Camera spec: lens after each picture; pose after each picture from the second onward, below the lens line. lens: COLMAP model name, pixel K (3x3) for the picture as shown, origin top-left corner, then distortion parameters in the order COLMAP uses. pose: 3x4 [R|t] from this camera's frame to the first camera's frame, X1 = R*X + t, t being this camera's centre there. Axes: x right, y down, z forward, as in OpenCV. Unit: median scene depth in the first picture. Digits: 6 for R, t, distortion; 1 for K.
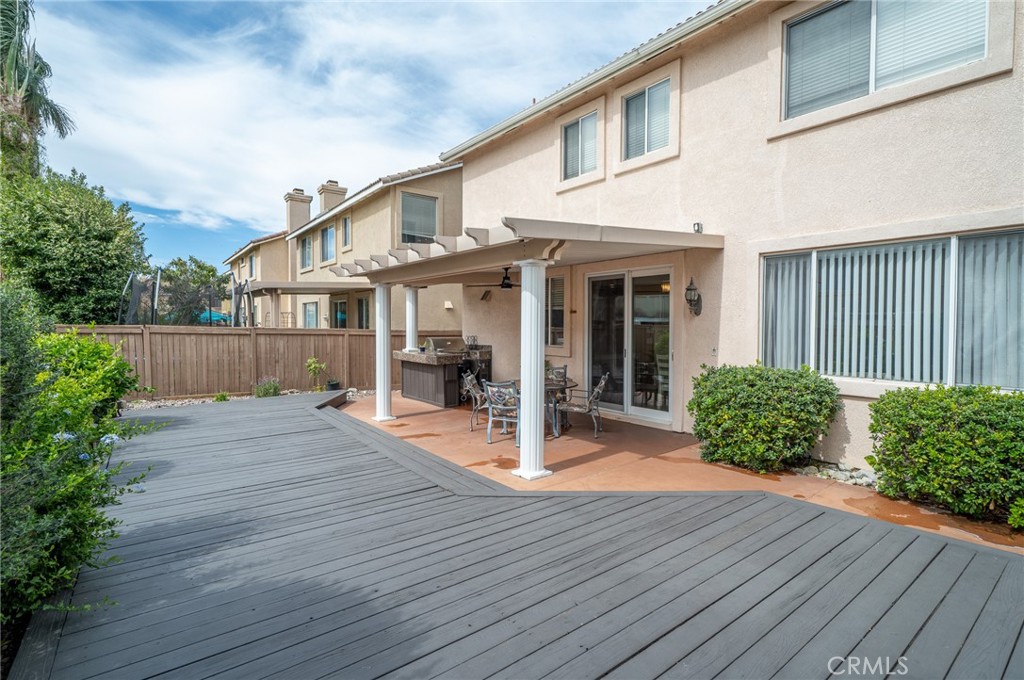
lens RADIAL K [[476.4, 0, 510.6], [0, 476.4, 335.2], [0, 0, 1]] dist [-0.000755, 0.000988]
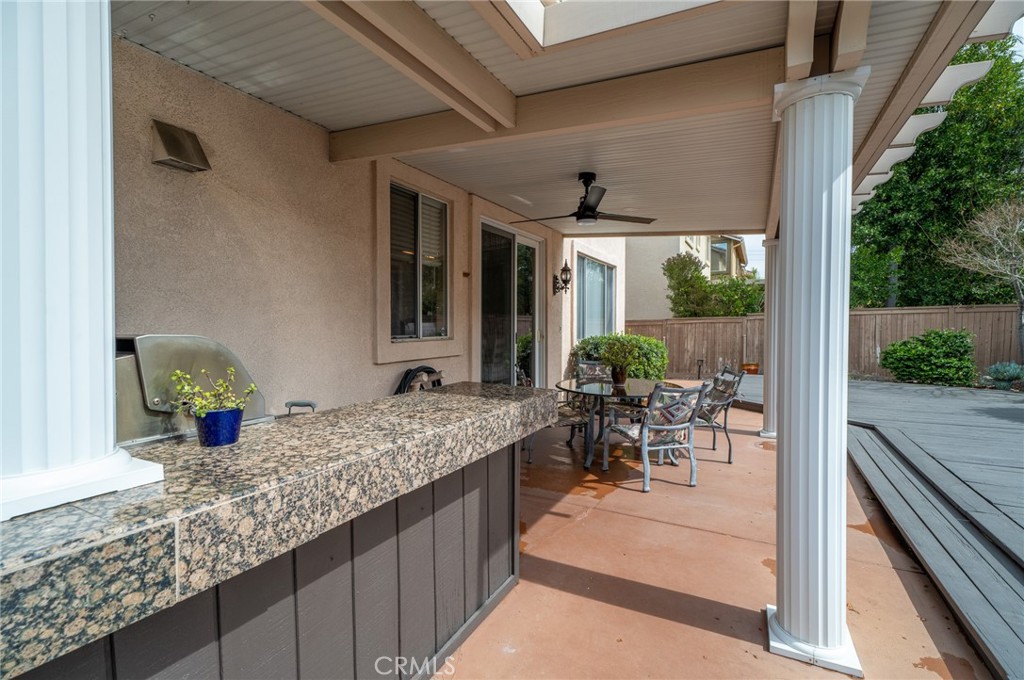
lens RADIAL K [[476.4, 0, 510.6], [0, 476.4, 335.2], [0, 0, 1]] dist [-0.000755, 0.000988]
pose [[-0.409669, -0.027572, 0.911817, -0.547039], [0.018344, 0.999092, 0.038452, 0.003849], [-0.912050, 0.032479, -0.408792, 1.562134]]
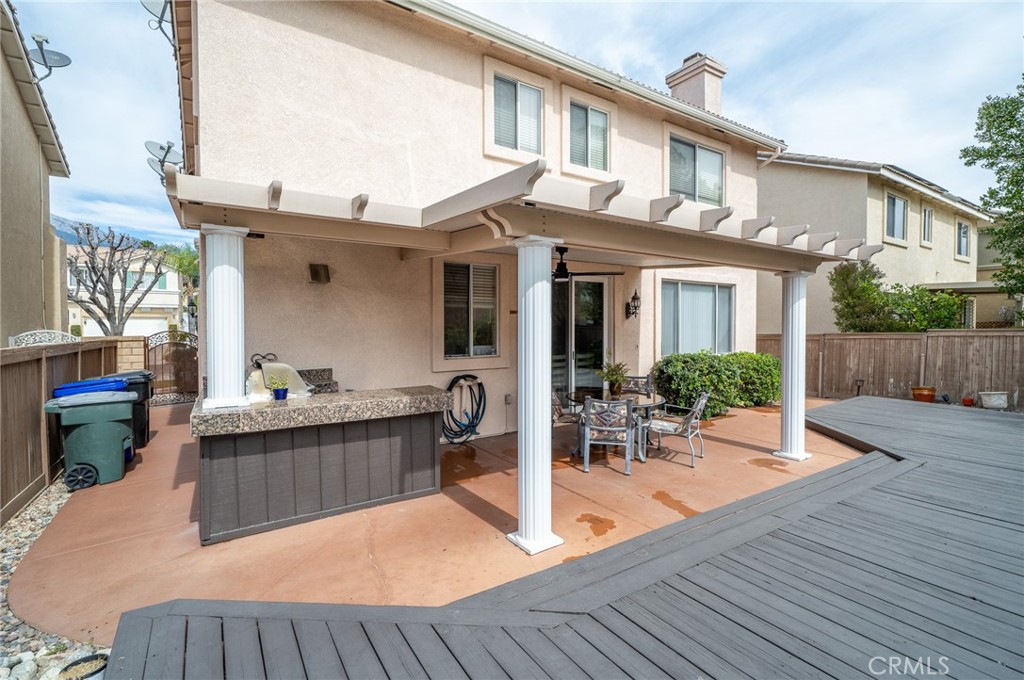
lens RADIAL K [[469.2, 0, 506.1], [0, 469.2, 335.8], [0, 0, 1]] dist [-0.001999, 0.000133]
pose [[0.085225, -0.027058, 0.995994, -0.897095], [0.020979, 0.999458, 0.025357, -0.037432], [-0.996141, 0.018734, 0.085746, 1.244604]]
